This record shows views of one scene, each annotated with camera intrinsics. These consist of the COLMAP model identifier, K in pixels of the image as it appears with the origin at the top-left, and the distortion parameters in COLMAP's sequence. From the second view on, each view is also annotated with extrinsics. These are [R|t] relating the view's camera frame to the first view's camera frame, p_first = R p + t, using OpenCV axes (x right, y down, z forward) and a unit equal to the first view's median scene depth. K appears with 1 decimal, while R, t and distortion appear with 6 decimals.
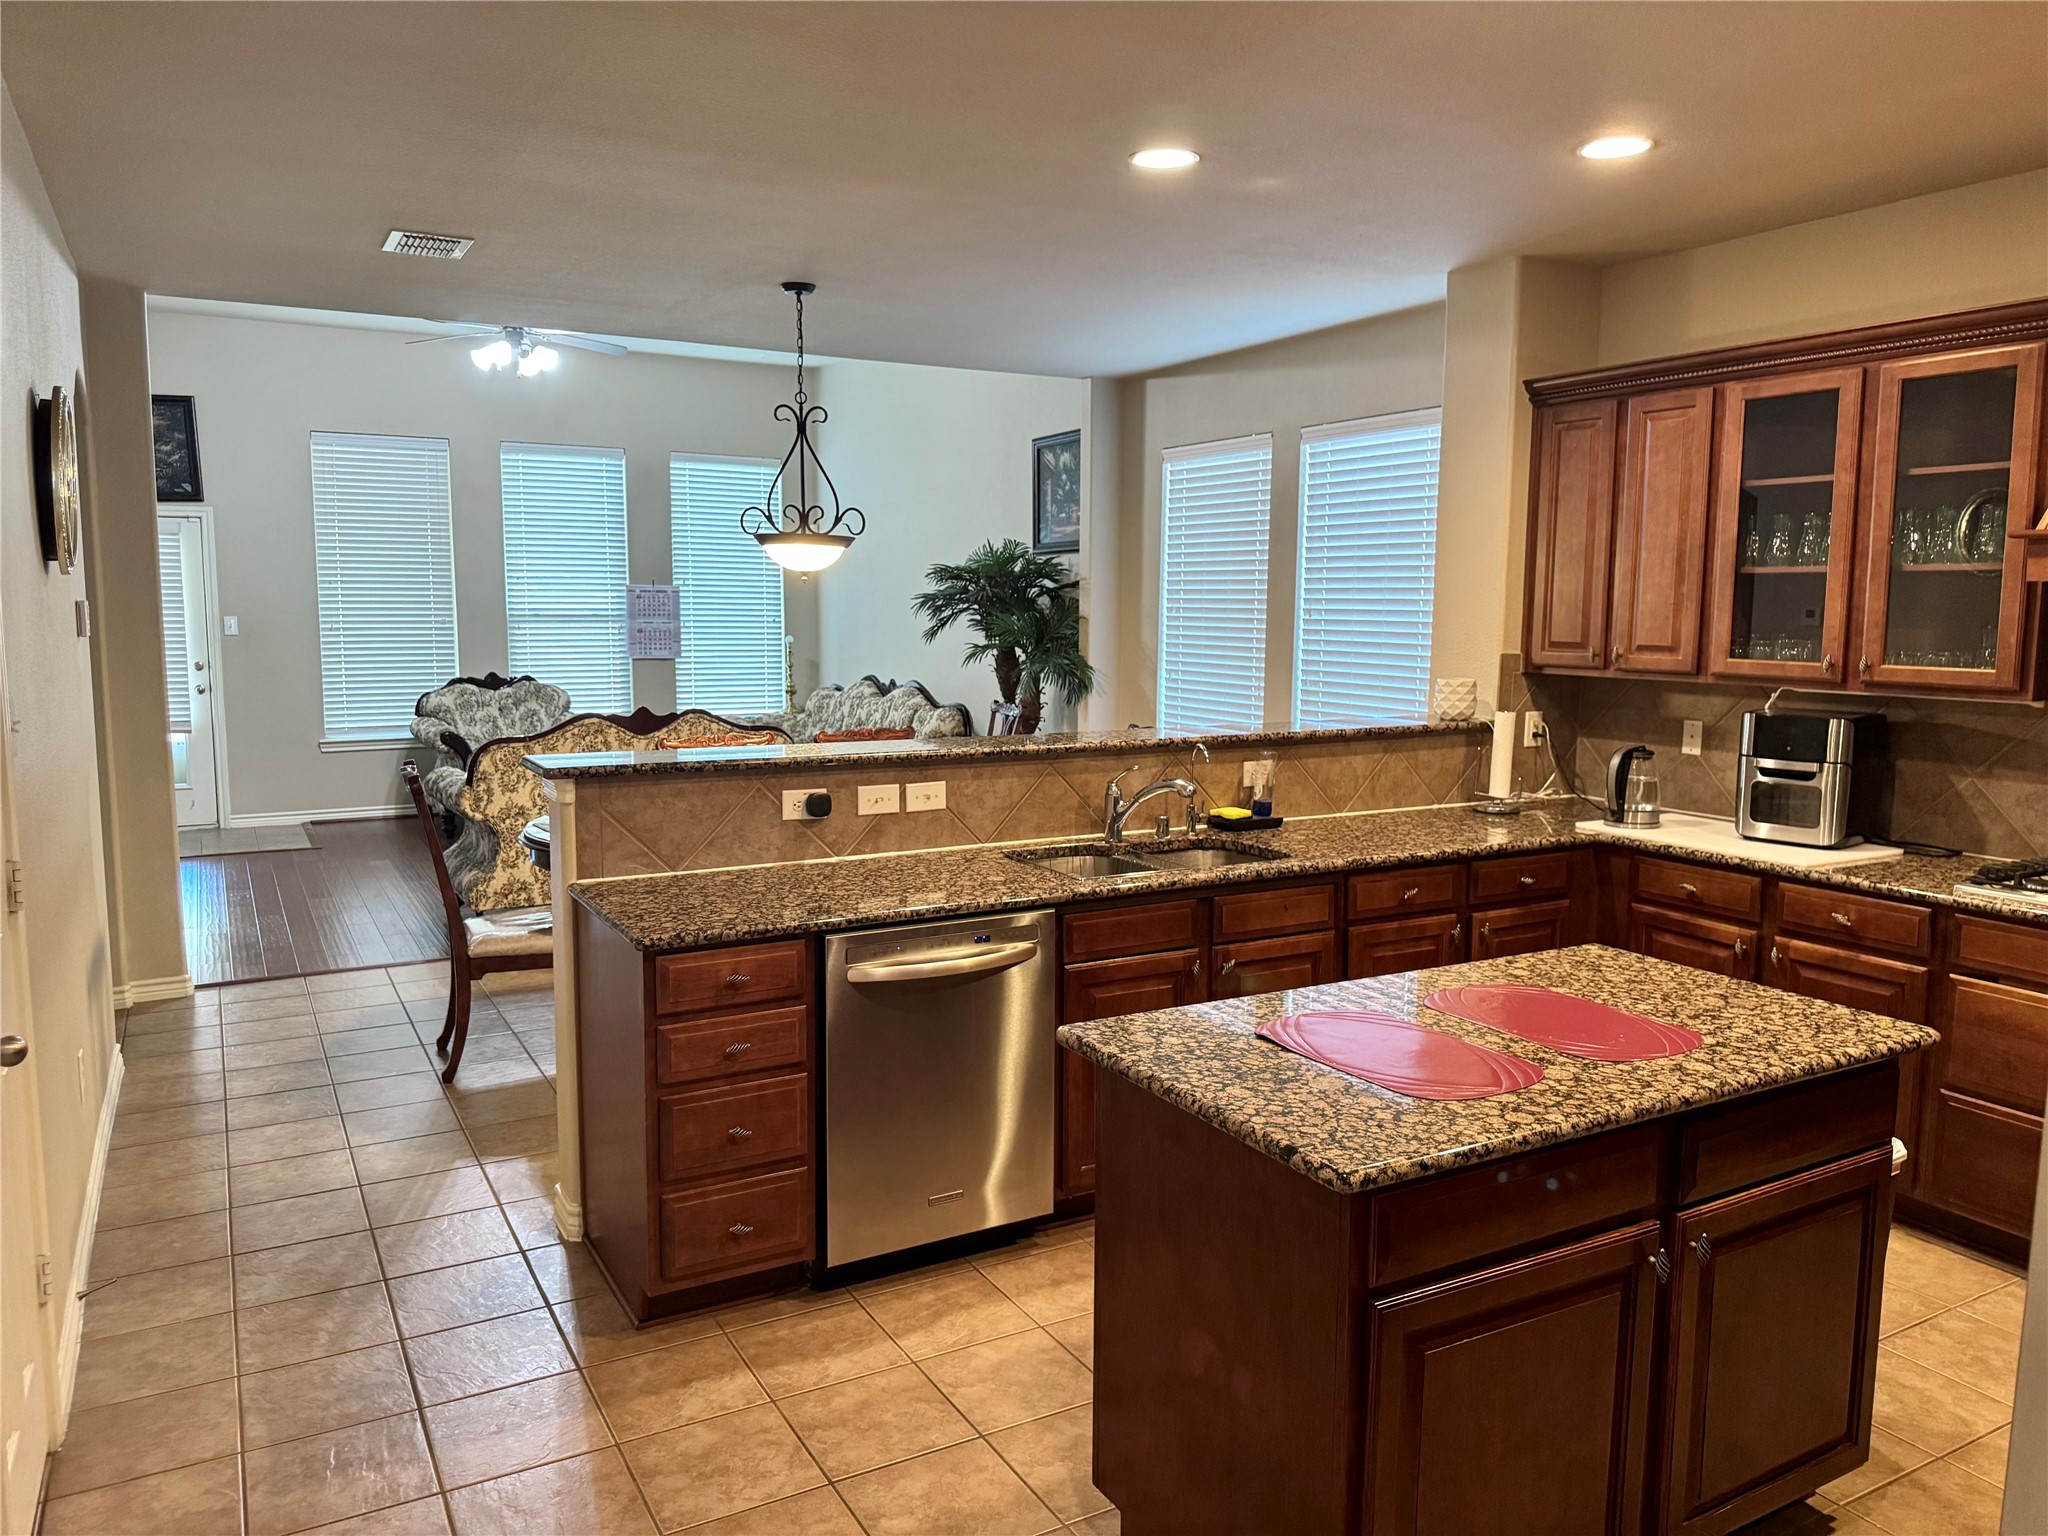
lens RADIAL K [[1441.1, 0, 1022.2], [0, 1441.1, 775.5], [0, 0, 1]] dist [0.046768, -0.056088]
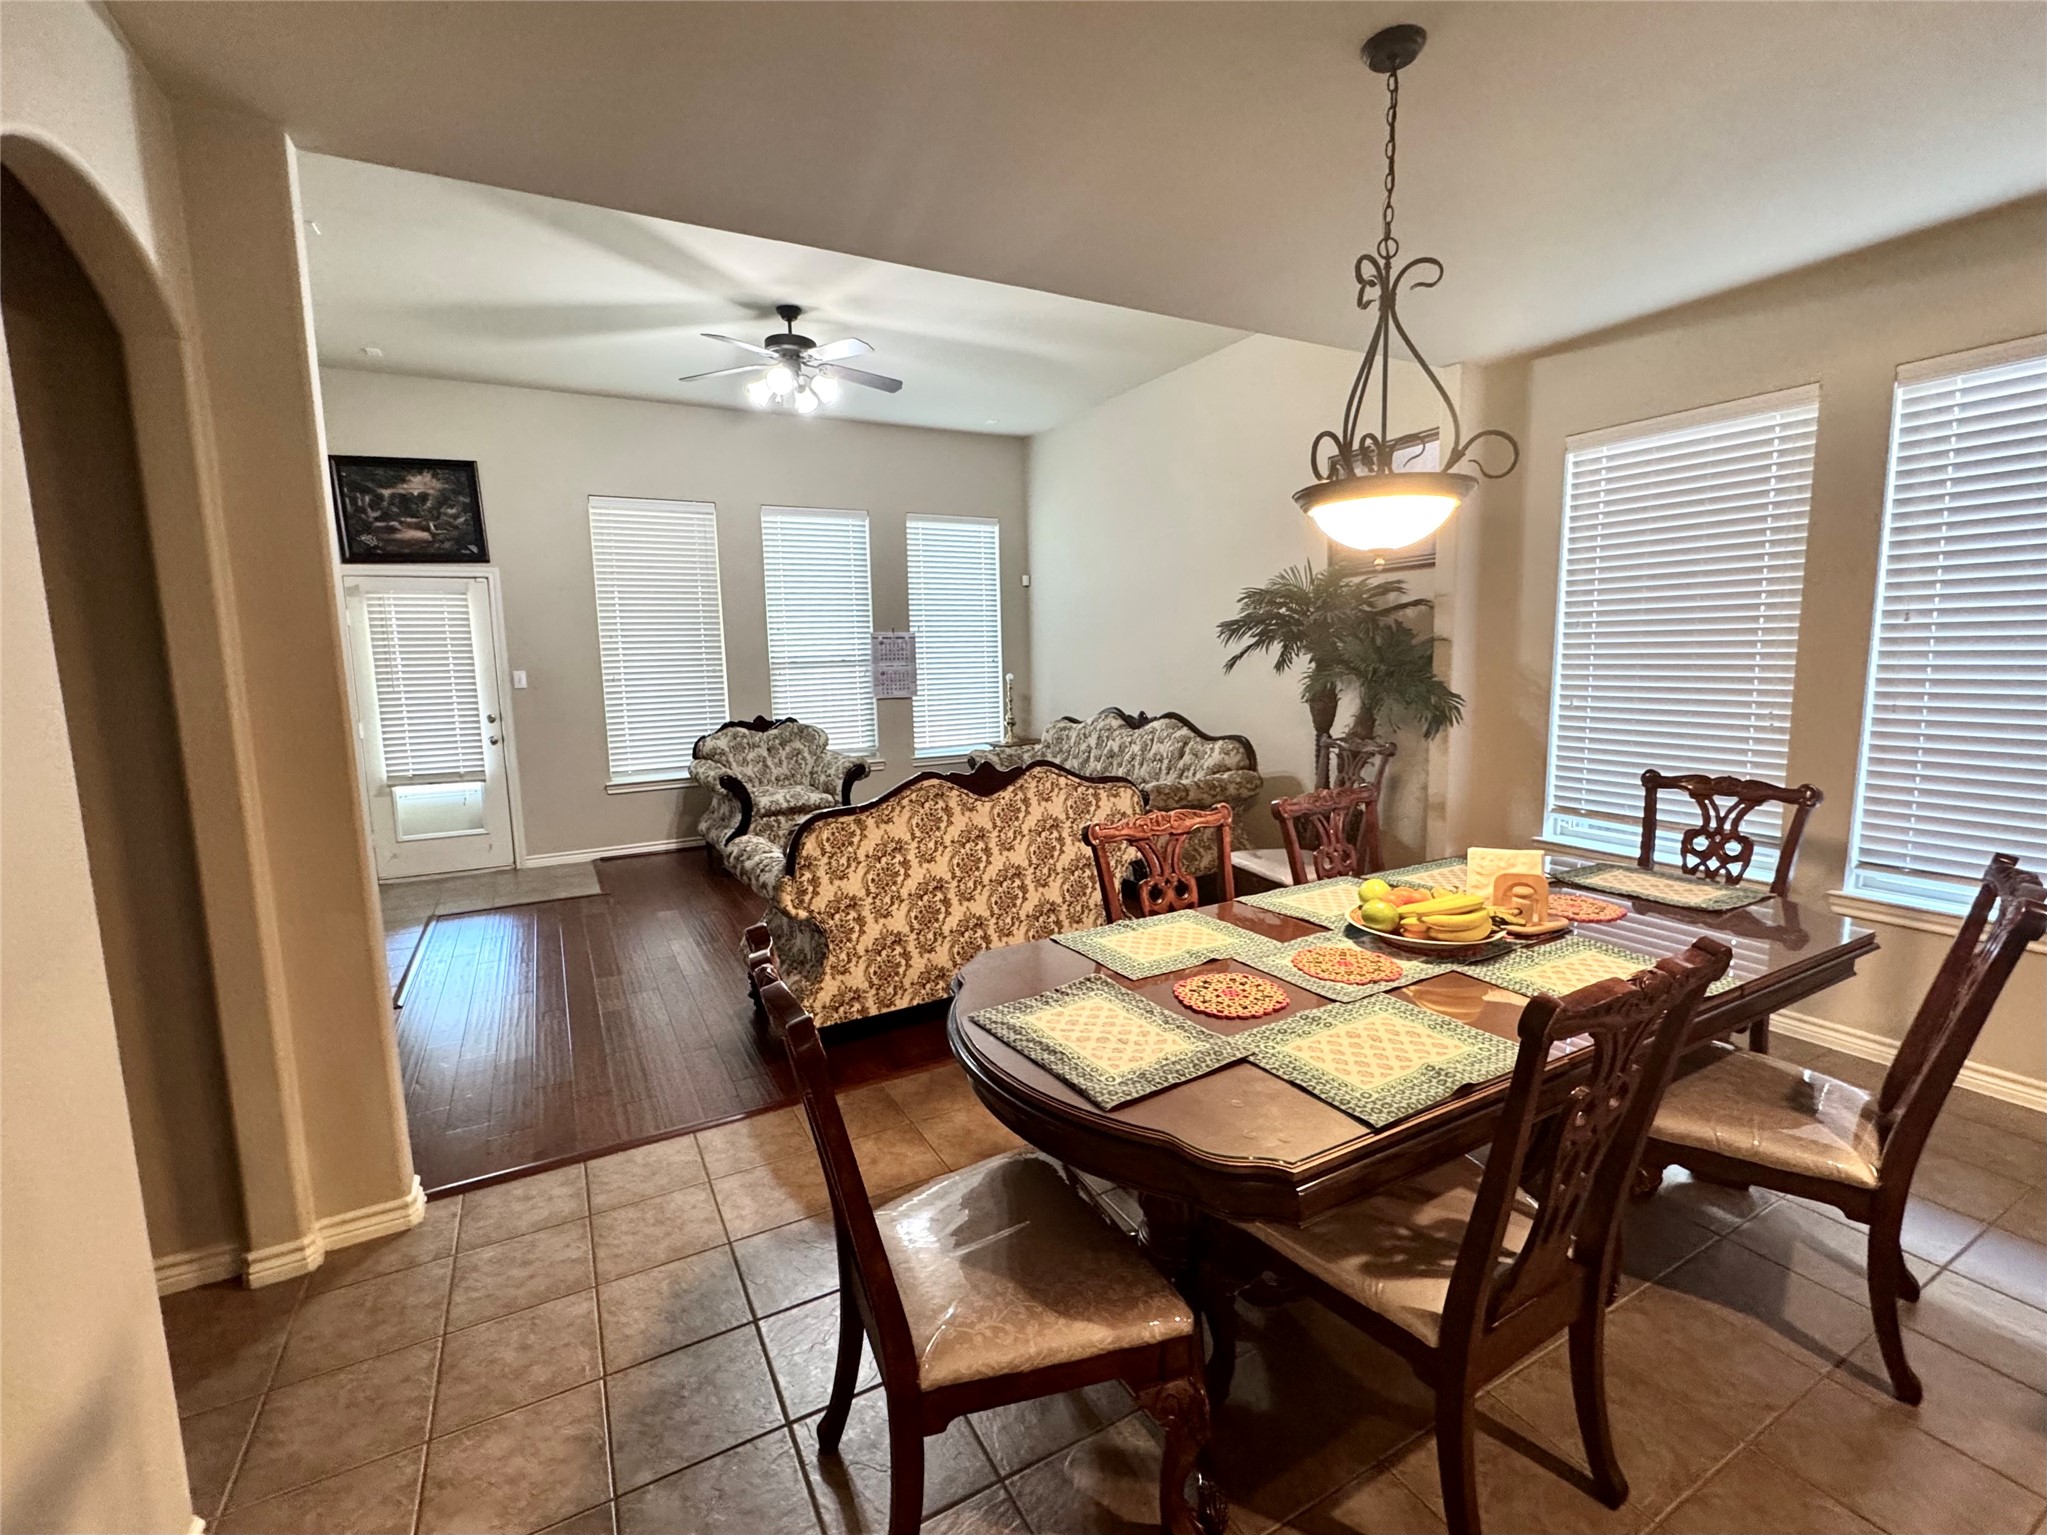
lens RADIAL K [[876.8, 0, 1012.8], [0, 876.8, 764.1], [0, 0, 1]] dist [0.009216, 0.000098]
pose [[0.999353, -0.026930, -0.023844, -0.171934], [0.027069, 0.999618, 0.005527, -0.035412], [0.023686, -0.006169, 0.999700, 0.368190]]
